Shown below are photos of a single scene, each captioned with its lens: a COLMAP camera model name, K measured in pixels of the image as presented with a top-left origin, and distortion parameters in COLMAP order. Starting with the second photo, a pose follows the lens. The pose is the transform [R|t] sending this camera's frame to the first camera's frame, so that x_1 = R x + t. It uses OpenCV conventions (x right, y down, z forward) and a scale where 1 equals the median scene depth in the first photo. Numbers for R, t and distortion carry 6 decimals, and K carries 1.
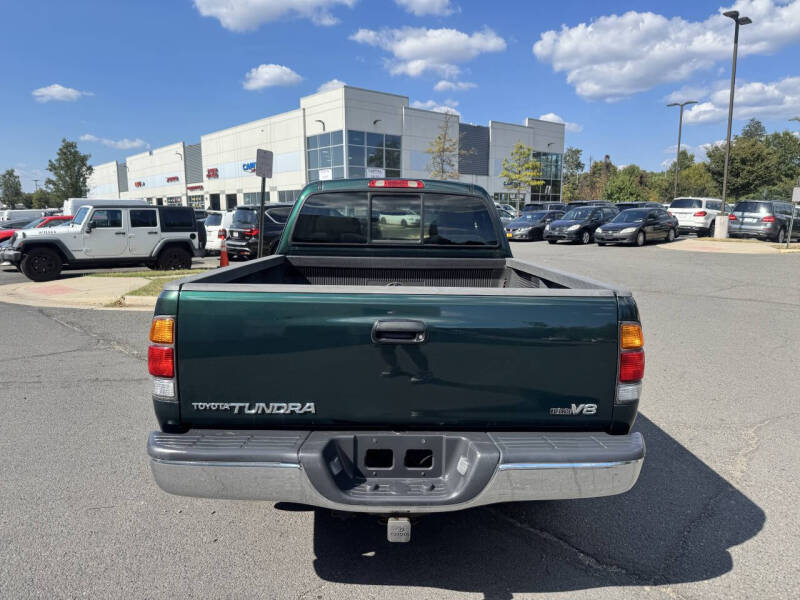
lens RADIAL K [[576.3, 0, 409.9], [0, 576.3, 306.4], [0, 0, 1]] dist [0.014300, -0.022845]
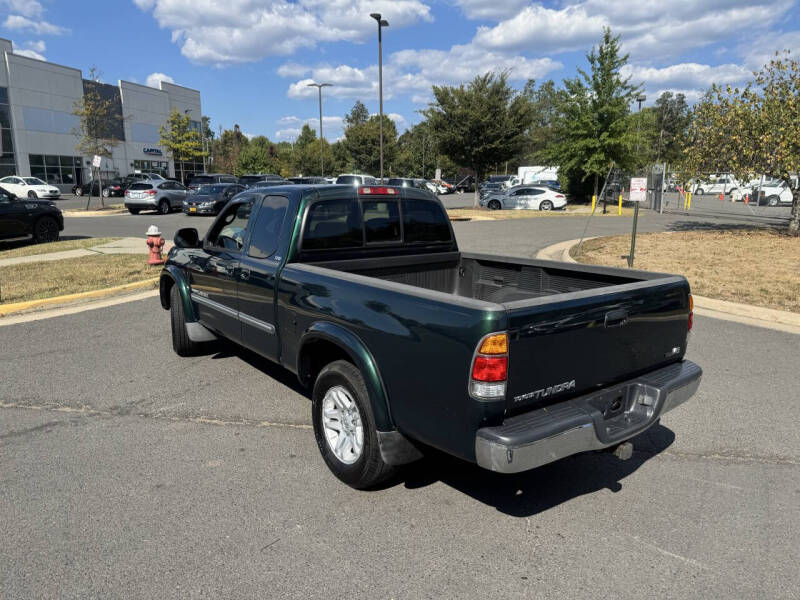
lens RADIAL K [[576.3, 0, 402.2], [0, 576.3, 304.4], [0, 0, 1]] dist [0.014300, -0.022845]
pose [[0.813656, -0.115099, 0.569839, -0.085999], [0.085359, 0.993234, 0.078738, -0.010477], [-0.575046, -0.015425, 0.817976, 0.007647]]
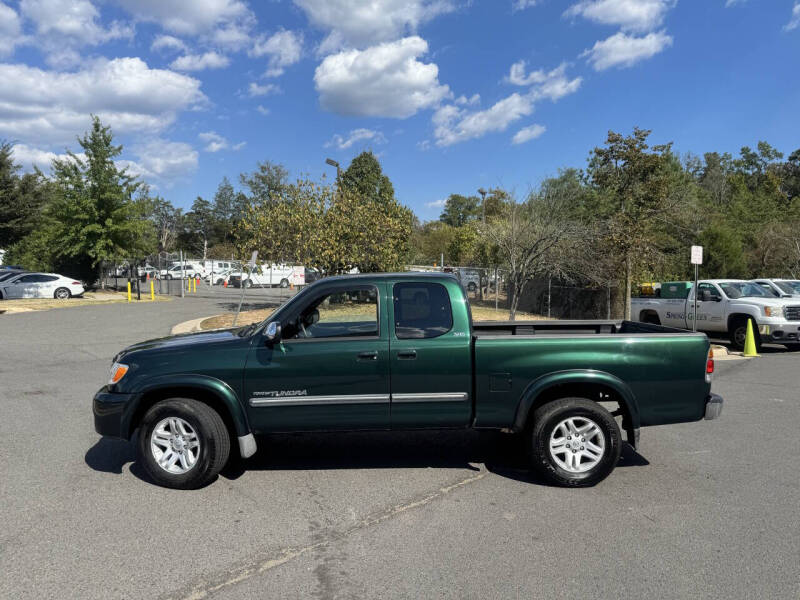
lens RADIAL K [[576.3, 0, 402.9], [0, 576.3, 305.0], [0, 0, 1]] dist [0.014300, -0.022845]
pose [[-0.008882, -0.056652, 0.998354, -0.189576], [0.149700, 0.987067, 0.057343, -0.032954], [-0.988692, 0.149963, -0.000286, 0.150756]]
